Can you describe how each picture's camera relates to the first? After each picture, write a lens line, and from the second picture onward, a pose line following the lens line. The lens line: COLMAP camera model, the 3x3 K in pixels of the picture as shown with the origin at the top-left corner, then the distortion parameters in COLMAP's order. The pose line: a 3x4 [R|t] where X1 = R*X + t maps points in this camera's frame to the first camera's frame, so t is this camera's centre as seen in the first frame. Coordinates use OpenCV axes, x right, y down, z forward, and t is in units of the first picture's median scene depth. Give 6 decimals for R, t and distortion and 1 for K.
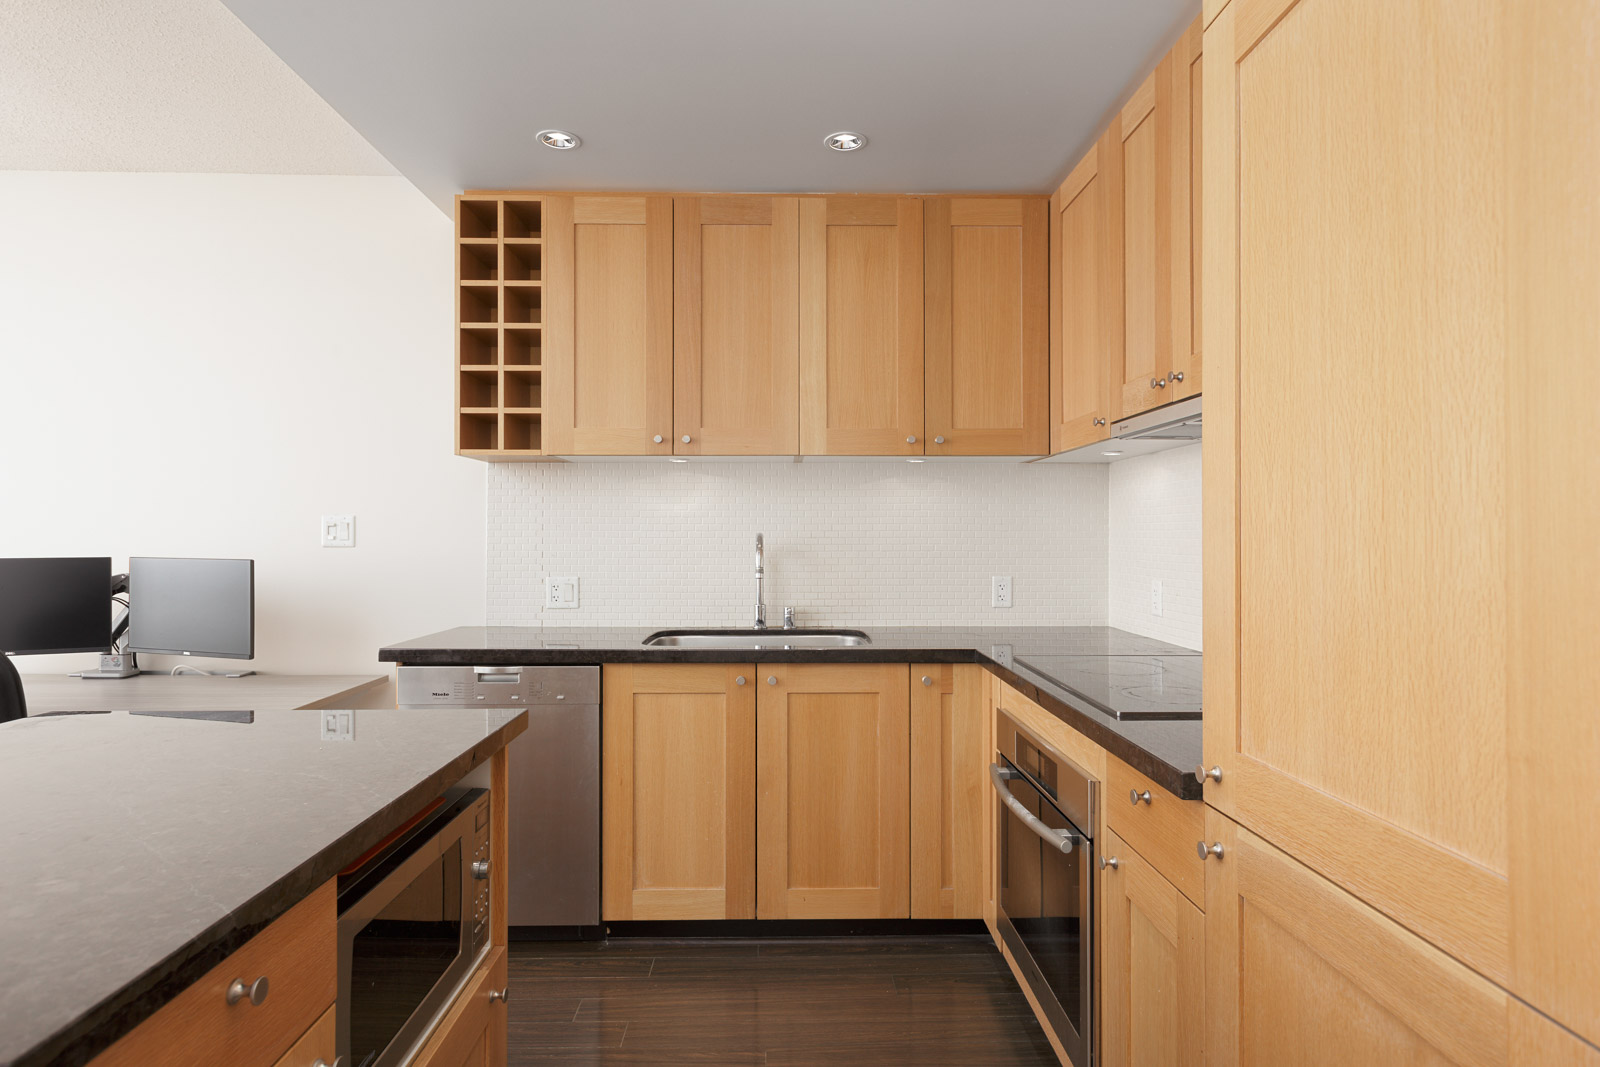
lens RADIAL K [[867.7, 0, 800.0], [0, 867.7, 533.5], [0, 0, 1]] dist [-0.002399, -0.001845]
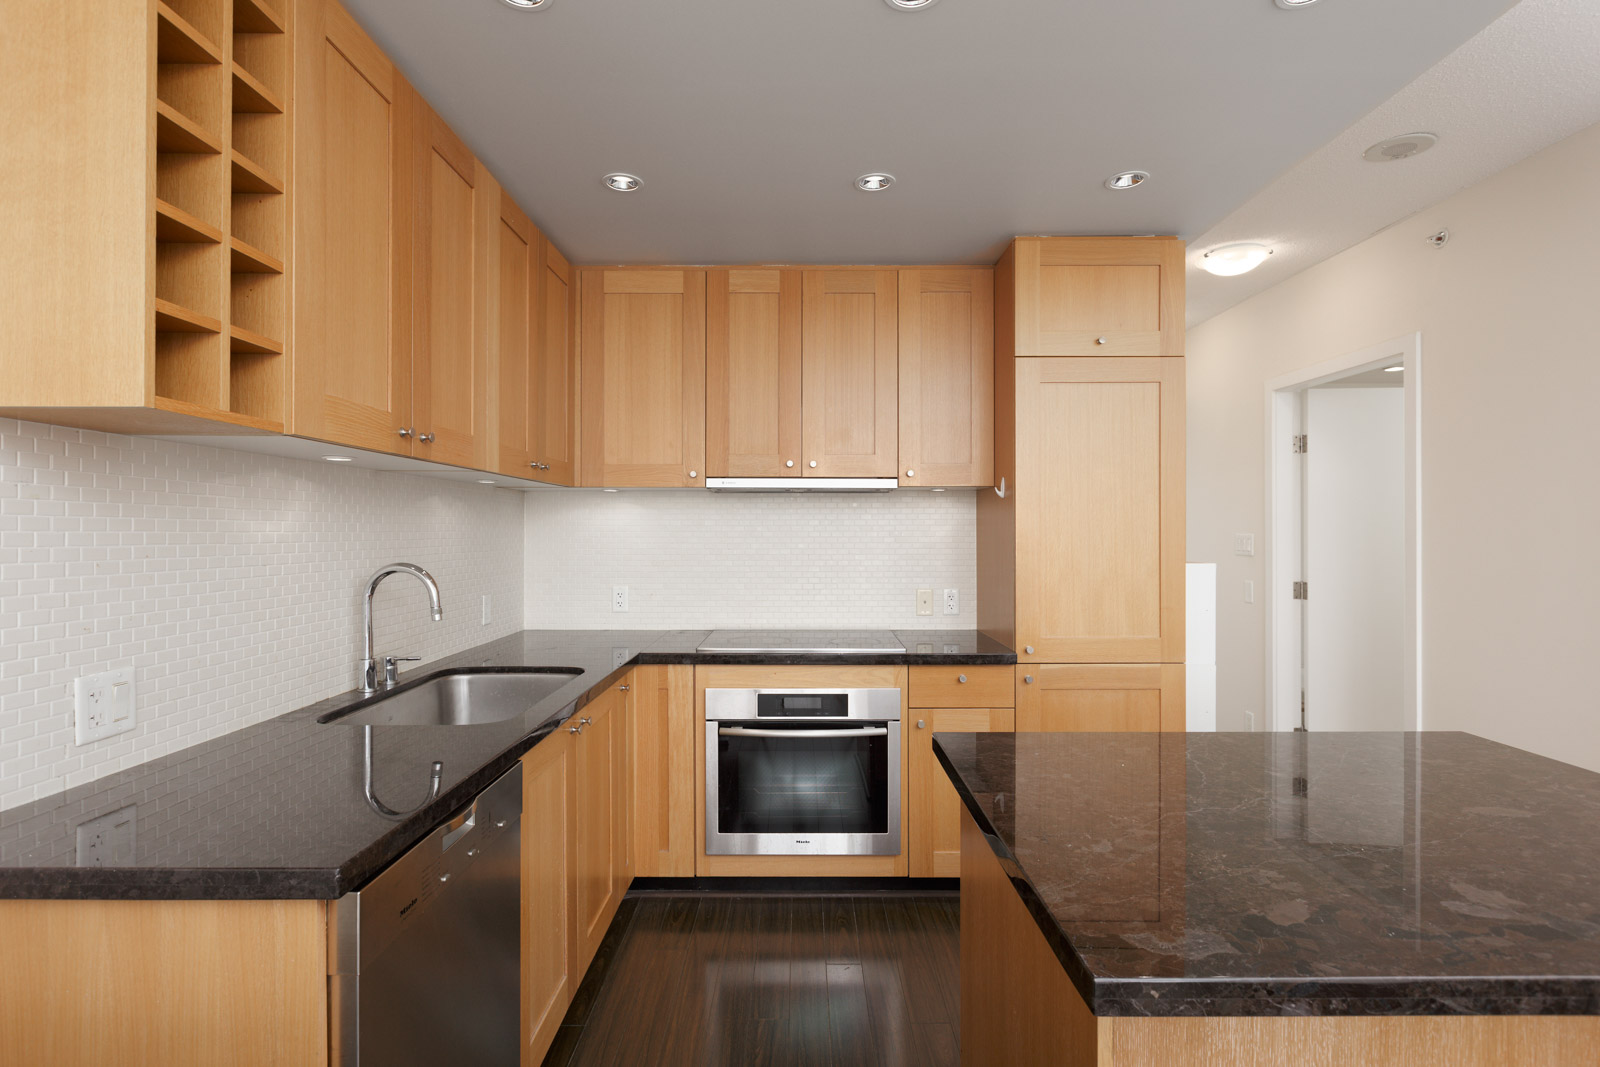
lens RADIAL K [[771.9, 0, 799.7], [0, 771.9, 527.6], [0, 0, 1]] dist [-0.002175, -0.000161]
pose [[0.017247, 0.005336, 0.999837, -0.761820], [-0.003374, 0.999980, -0.005279, -0.030903], [-0.999846, -0.003283, 0.017264, 0.674892]]
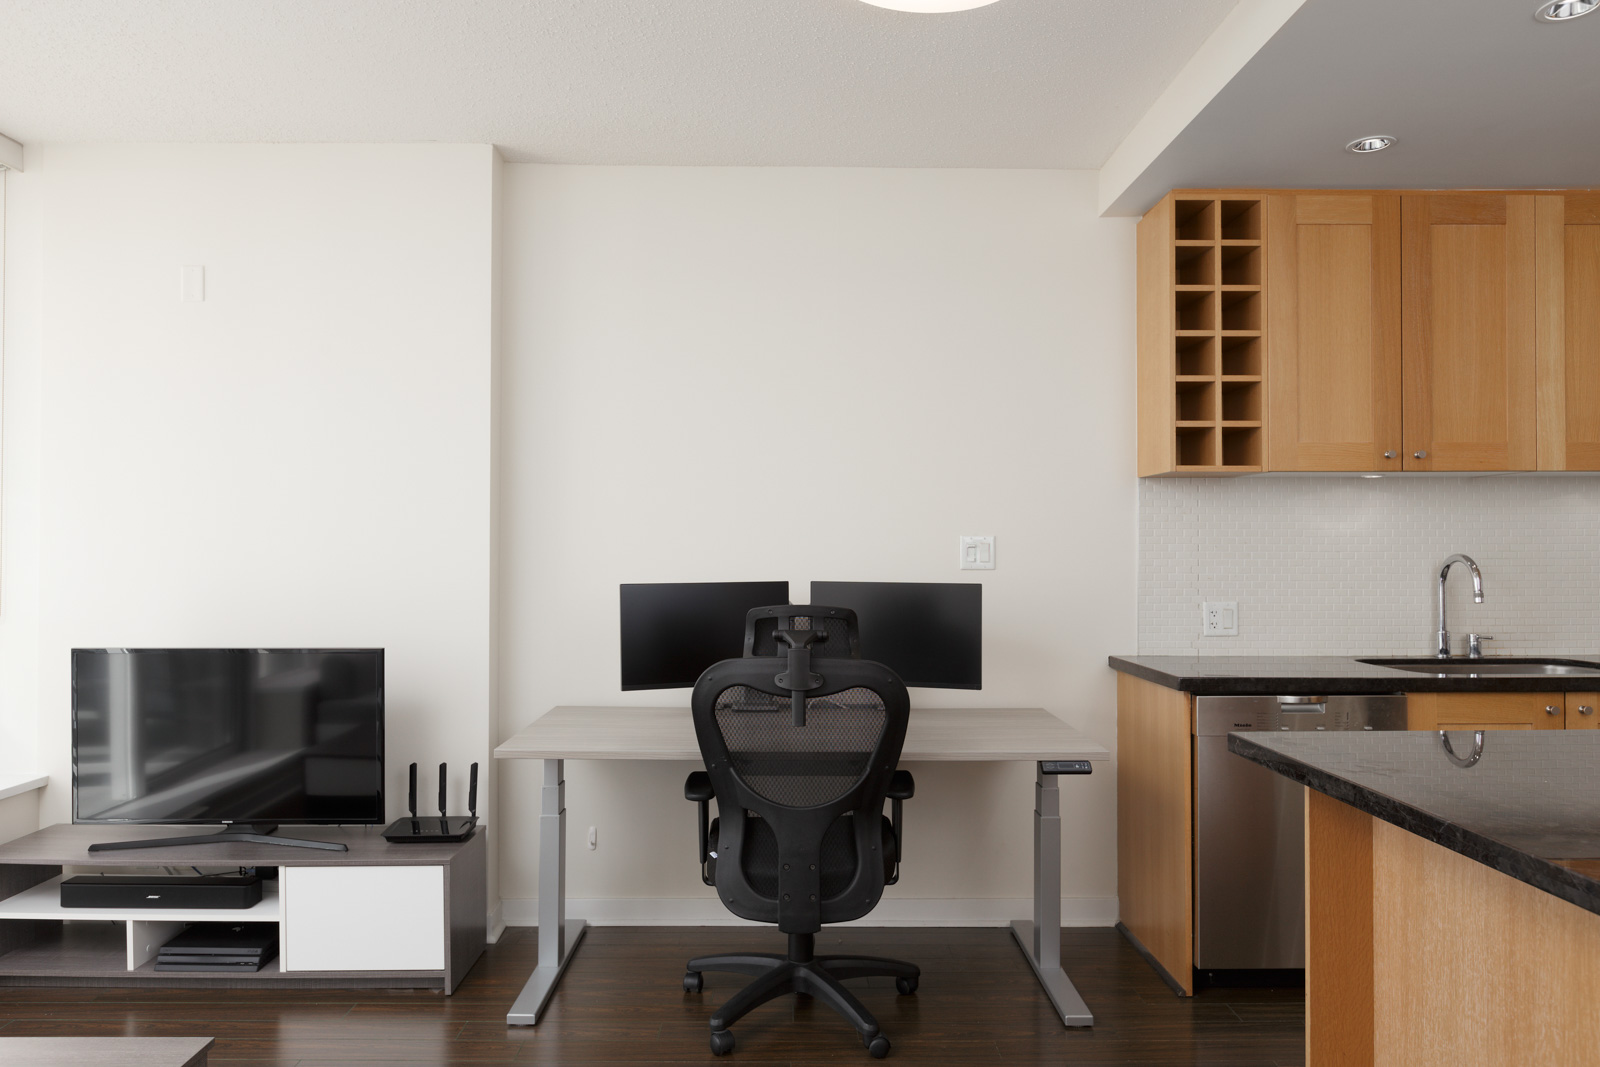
lens RADIAL K [[1080.7, 0, 794.0], [0, 1080.7, 545.8], [0, 0, 1]] dist [-0.001924, -0.002999]
pose [[0.999972, -0.002773, -0.006909, -0.793132], [0.002754, 0.999992, -0.002741, -0.008487], [0.006917, 0.002722, 0.999972, -0.167394]]
